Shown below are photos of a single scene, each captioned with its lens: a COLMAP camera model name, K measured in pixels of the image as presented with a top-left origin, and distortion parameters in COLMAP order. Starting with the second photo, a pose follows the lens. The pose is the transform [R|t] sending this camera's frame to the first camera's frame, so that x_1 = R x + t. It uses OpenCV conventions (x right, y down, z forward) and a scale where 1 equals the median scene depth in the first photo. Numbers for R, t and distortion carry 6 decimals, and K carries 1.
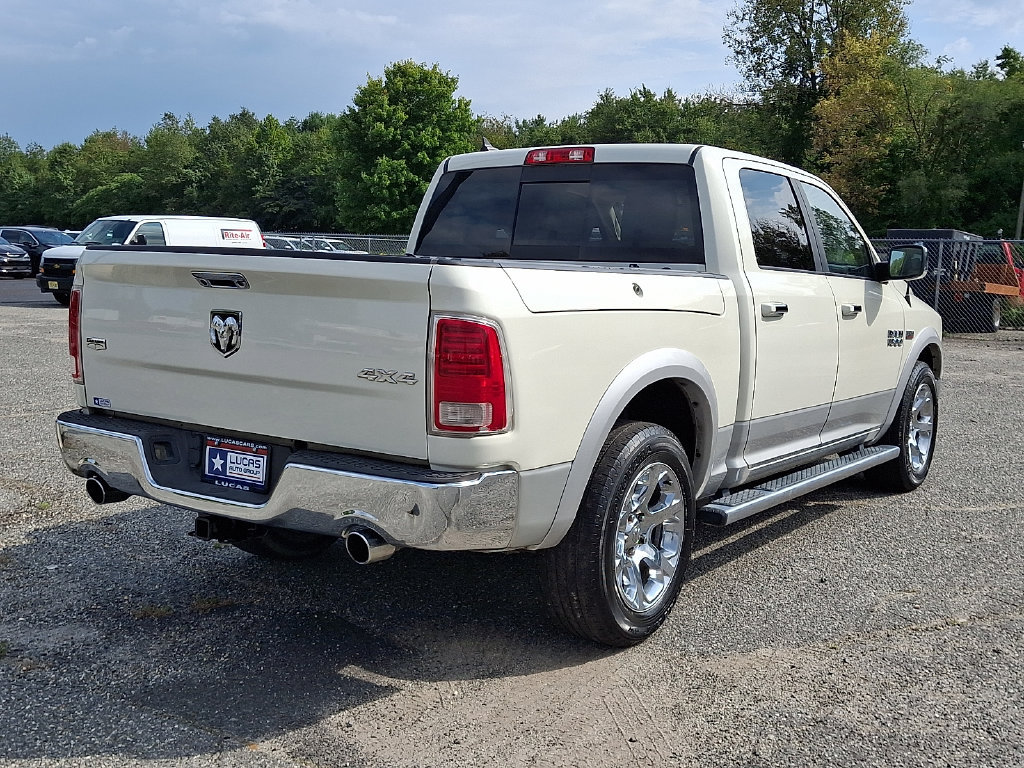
lens RADIAL K [[1111.2, 0, 512.0], [0, 1111.2, 384.0], [0, 0, 1]] dist [0.196917, -0.500779]
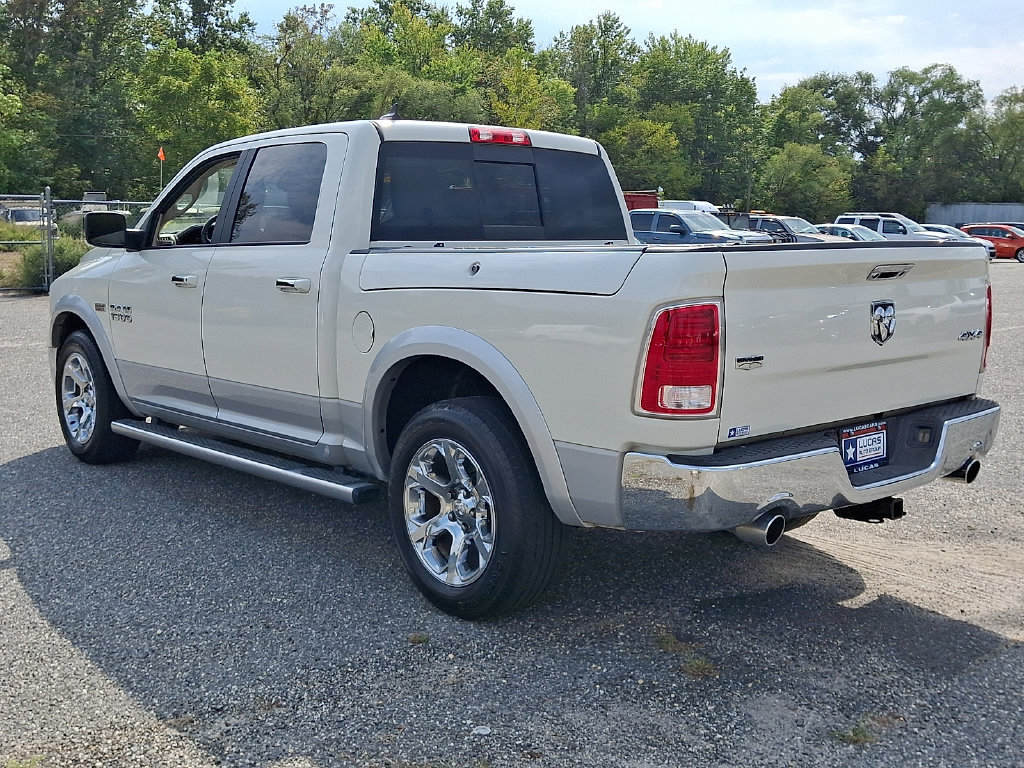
lens RADIAL K [[1109.8, 0, 505.2], [0, 1109.8, 372.5], [0, 0, 1]] dist [0.191764, -0.460604]
pose [[0.237061, -0.153924, 0.959223, -1.112938], [0.116666, 0.984734, 0.129185, -0.145061], [-0.964464, 0.081284, 0.251399, 0.884631]]
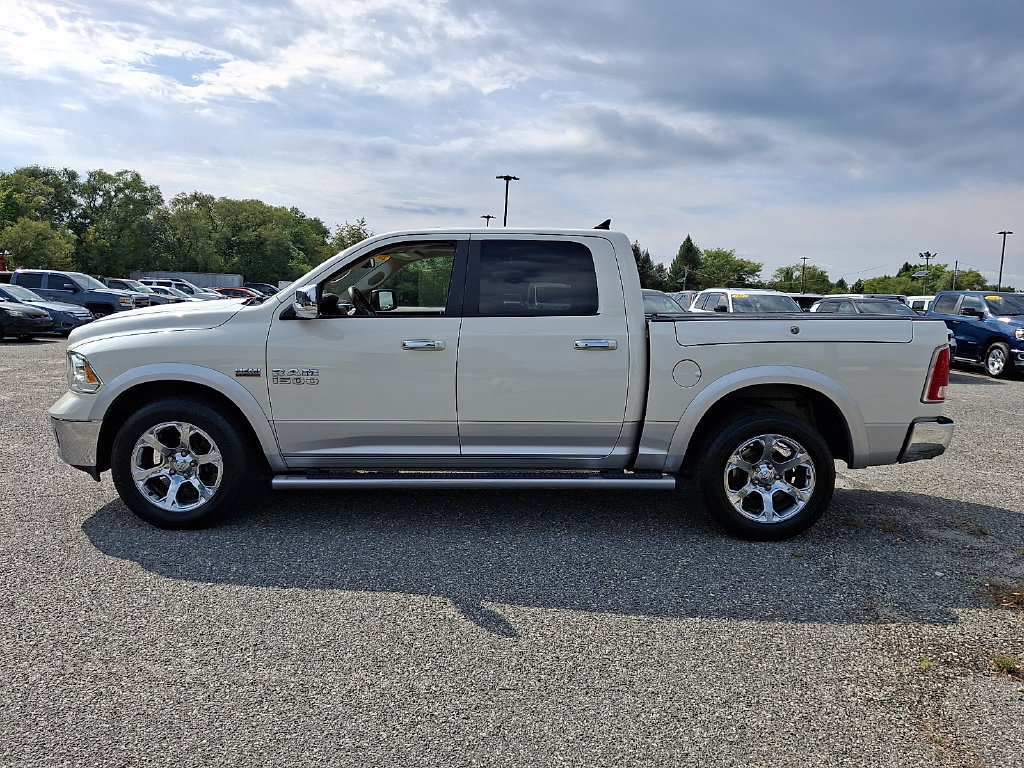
lens RADIAL K [[793.5, 0, 494.1], [0, 793.5, 346.5], [0, 0, 1]] dist [0.091596, -0.125496]
pose [[-0.569531, -0.093833, 0.816597, -0.918815], [0.059917, 0.986081, 0.155097, -0.282226], [-0.819783, 0.137261, -0.555981, 2.033430]]
